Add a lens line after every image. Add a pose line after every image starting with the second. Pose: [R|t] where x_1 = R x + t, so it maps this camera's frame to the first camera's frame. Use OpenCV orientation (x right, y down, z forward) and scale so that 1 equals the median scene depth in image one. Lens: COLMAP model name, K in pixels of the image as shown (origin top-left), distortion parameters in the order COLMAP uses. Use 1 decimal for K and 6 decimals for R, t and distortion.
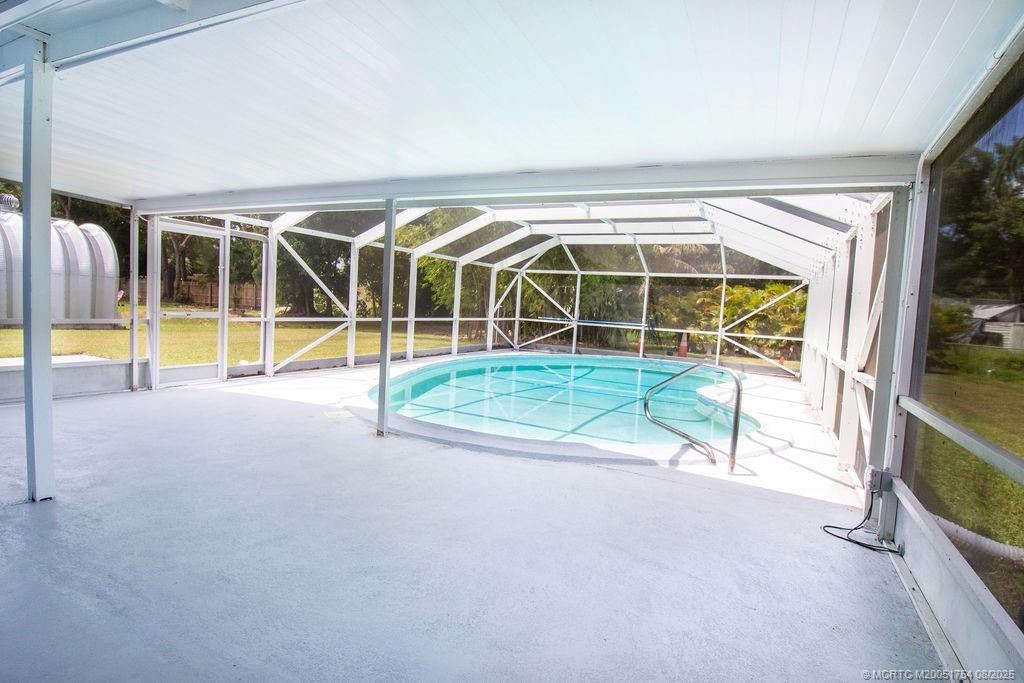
lens RADIAL K [[496.0, 0, 509.6], [0, 496.0, 340.8], [0, 0, 1]] dist [-0.004467, -0.003654]
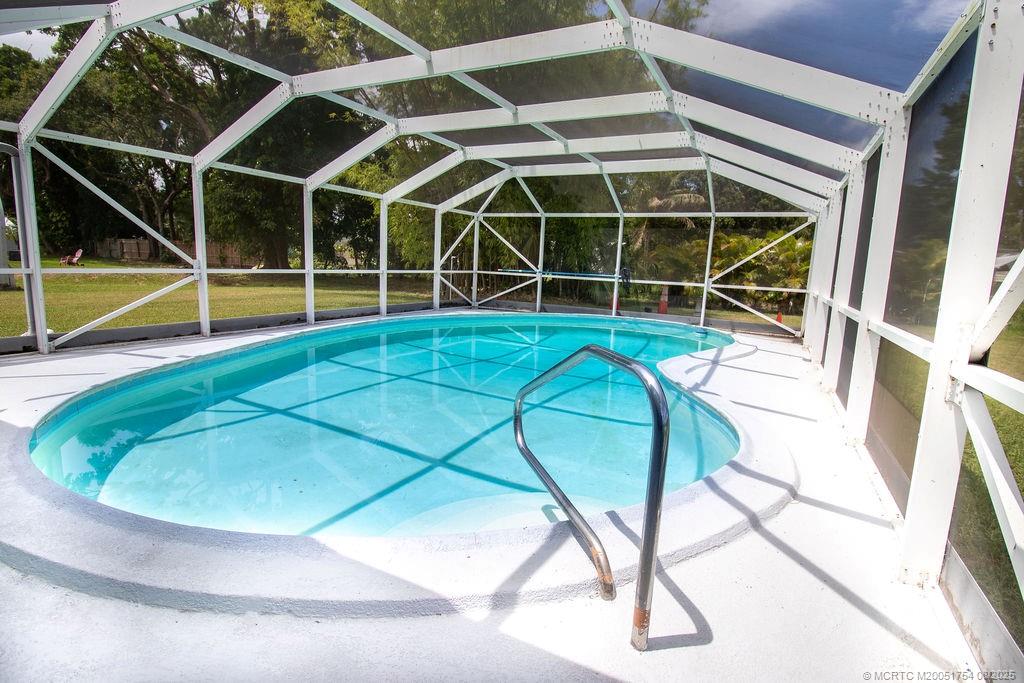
lens RADIAL K [[496.0, 0, 514.1], [0, 496.0, 338.9], [0, 0, 1]] dist [-0.004467, -0.003654]
pose [[0.999847, -0.014312, 0.010064, 0.086793], [0.013419, 0.996397, 0.083739, 0.000920], [-0.011227, -0.083591, 0.996437, 0.158998]]
